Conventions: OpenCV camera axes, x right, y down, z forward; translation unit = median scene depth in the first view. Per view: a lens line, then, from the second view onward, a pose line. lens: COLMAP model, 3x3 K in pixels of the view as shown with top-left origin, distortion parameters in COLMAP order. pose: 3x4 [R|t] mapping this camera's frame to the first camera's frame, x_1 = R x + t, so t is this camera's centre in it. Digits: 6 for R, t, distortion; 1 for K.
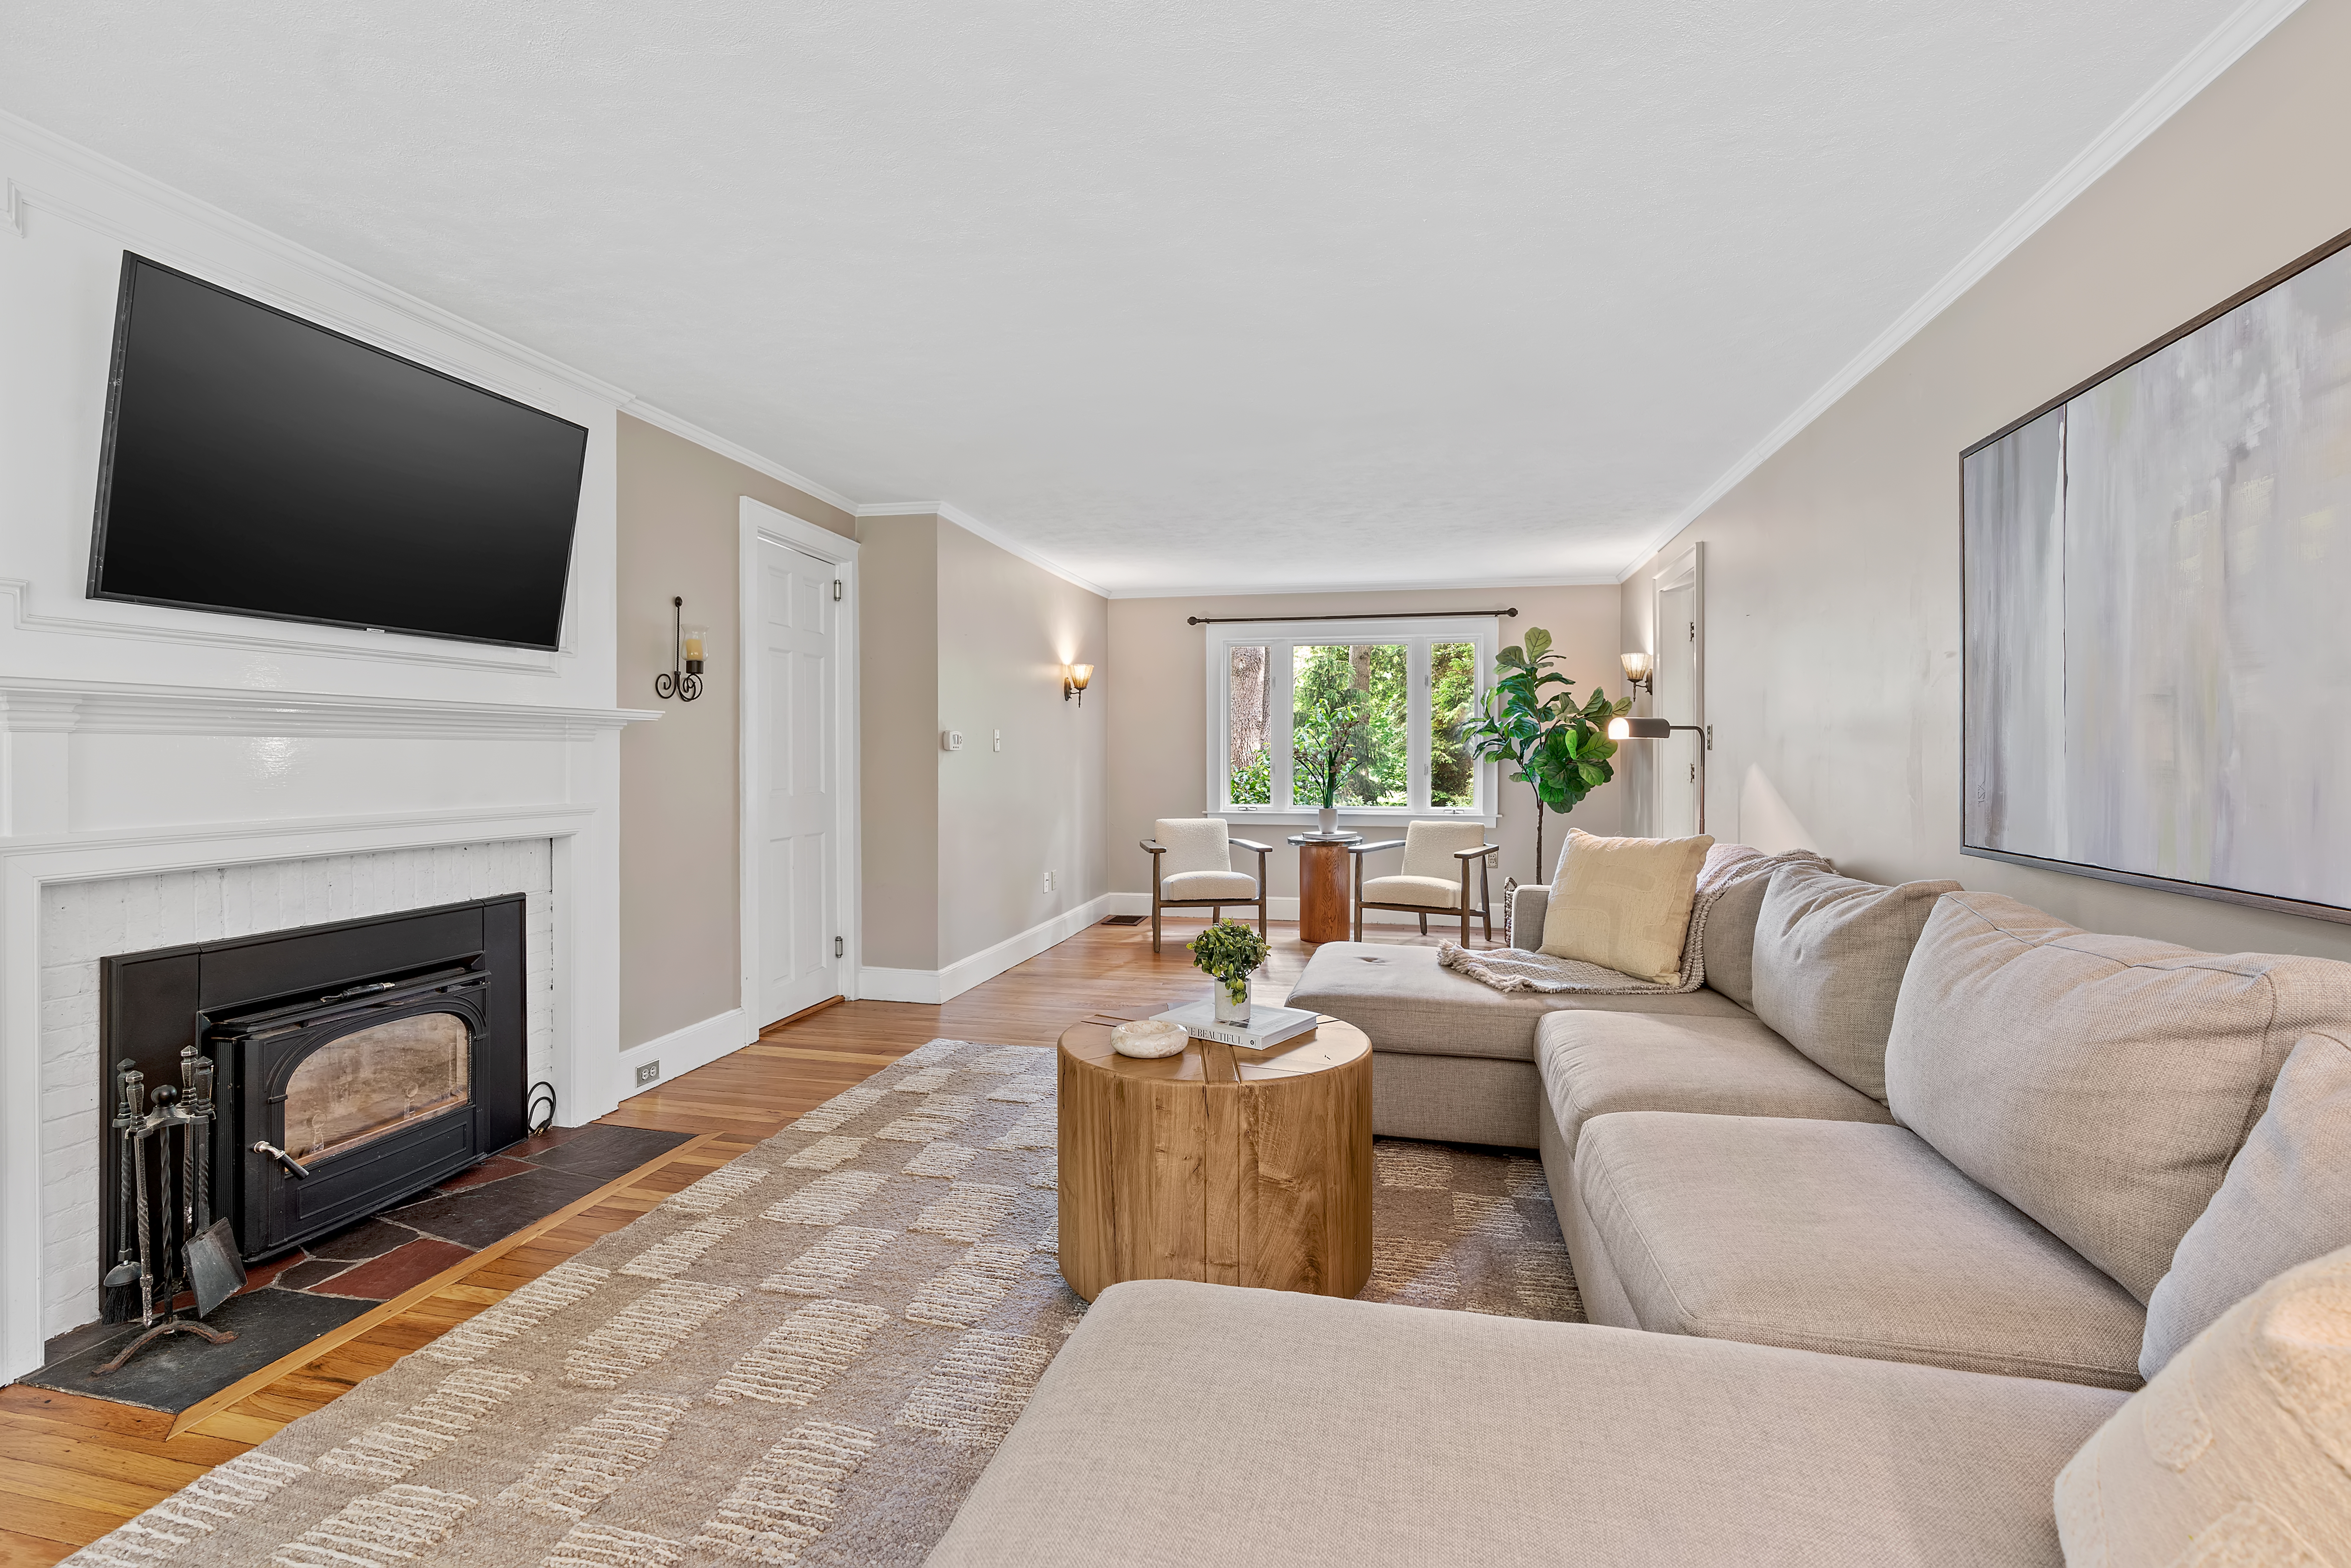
lens RADIAL K [[1059.3, 0, 1152.0], [0, 1059.3, 768.8], [0, 0, 1]] dist [-0.013139, 0.004858]
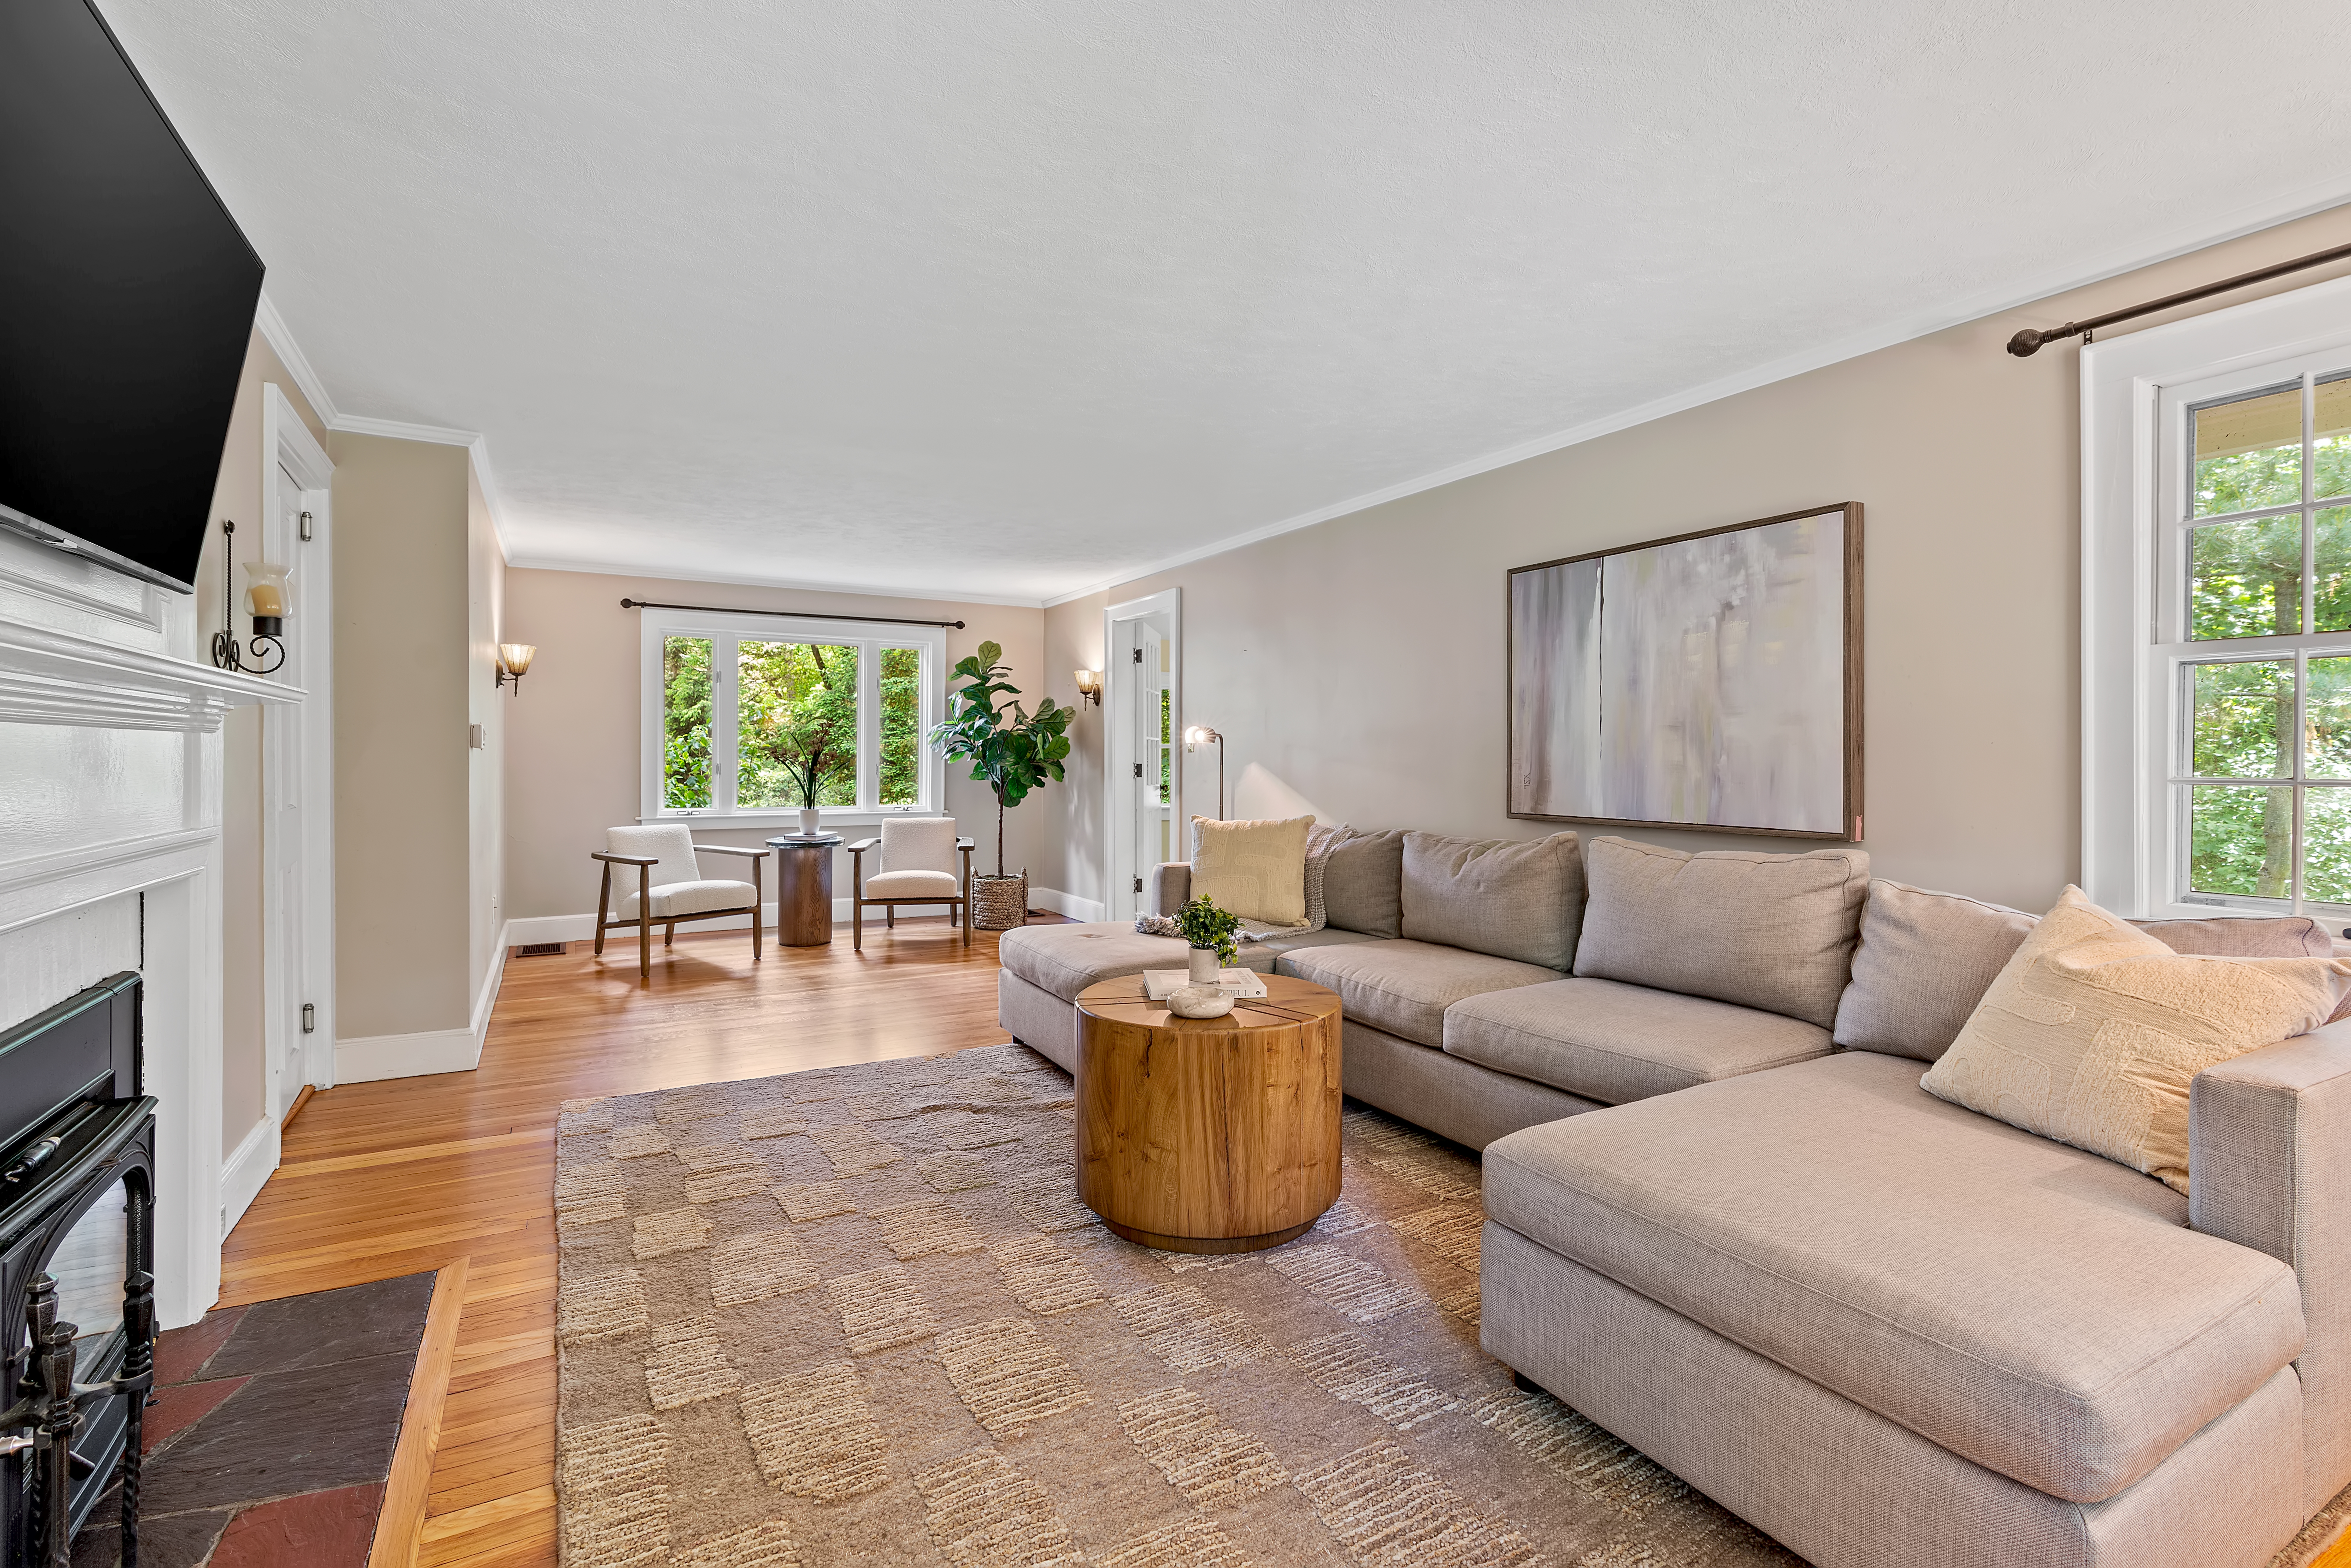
lens RADIAL K [[1059.3, 0, 1152.0], [0, 1059.3, 768.8], [0, 0, 1]] dist [-0.013139, 0.004858]
pose [[0.742052, -0.005668, 0.670318, -0.553199], [0.005530, 0.999982, 0.002334, -0.001363], [-0.670319, 0.001975, 0.742070, 0.121916]]
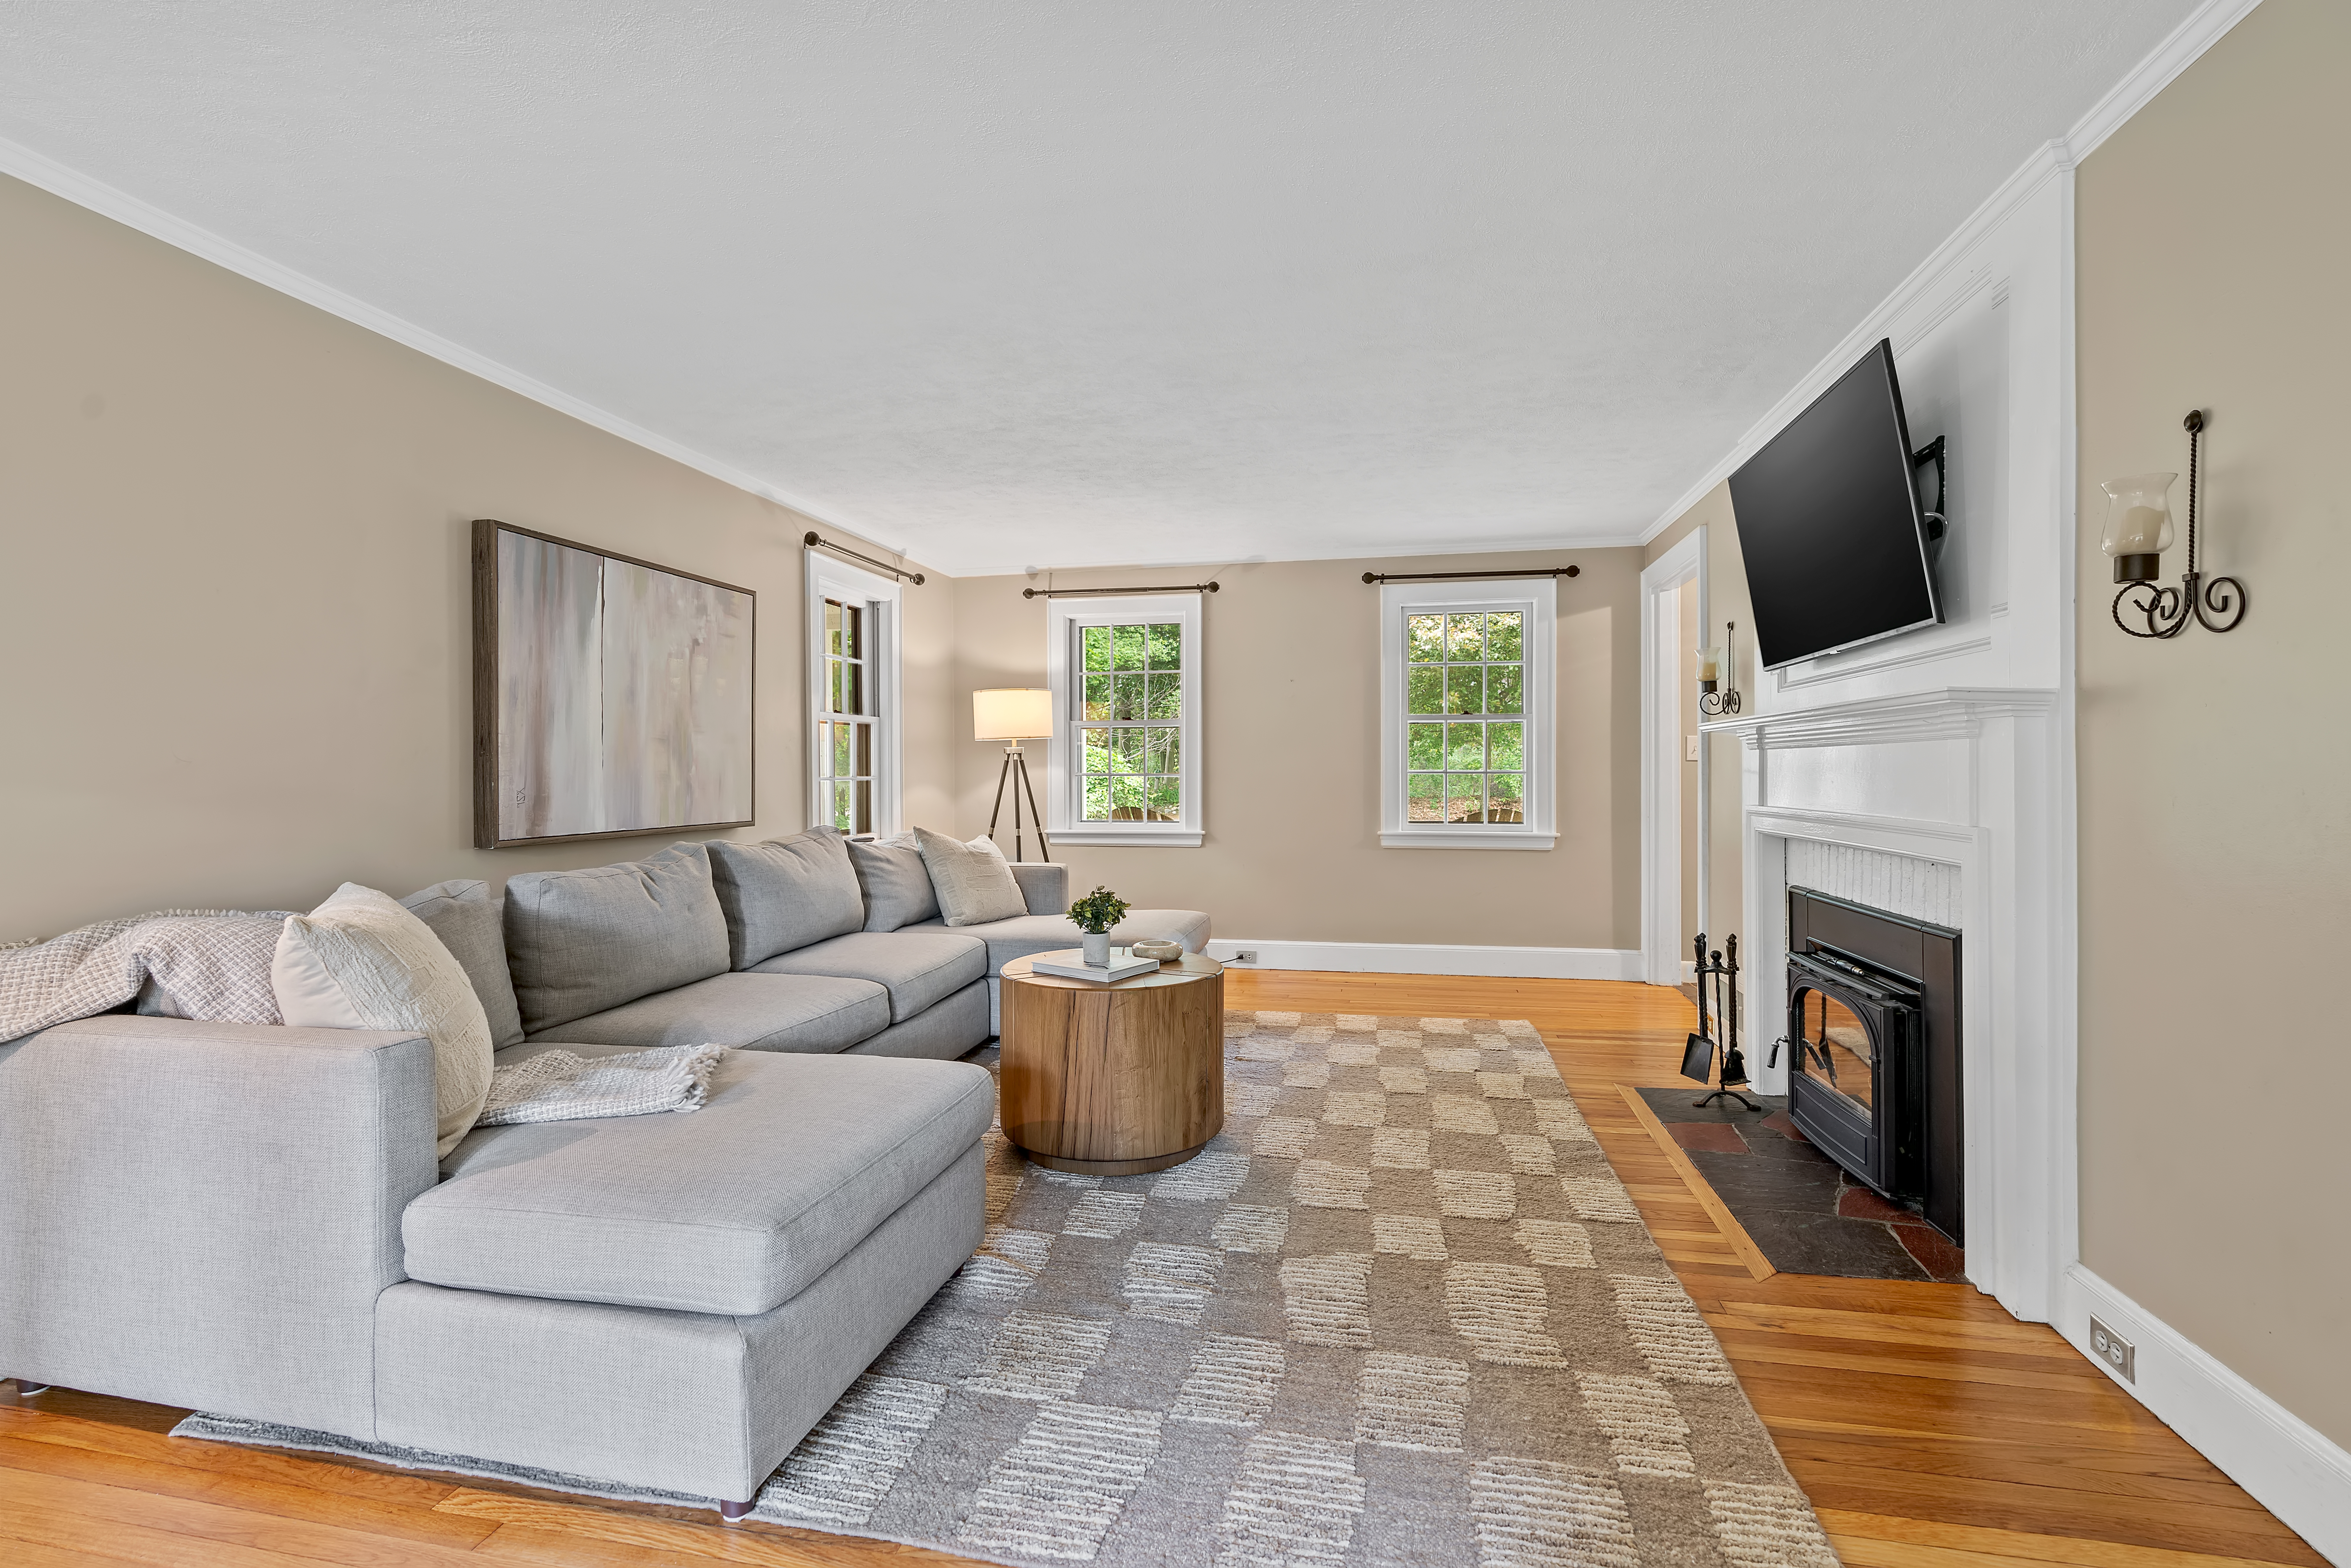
lens RADIAL K [[1094.2, 0, 1175.5], [0, 1094.2, 784.0], [0, 0, 1]] dist [0.000266, 0.000279]
pose [[-0.999415, 0.006819, -0.033522, 0.013163], [0.006018, 0.999695, 0.023938, -0.014500], [0.033675, 0.023722, -0.999151, 1.750780]]
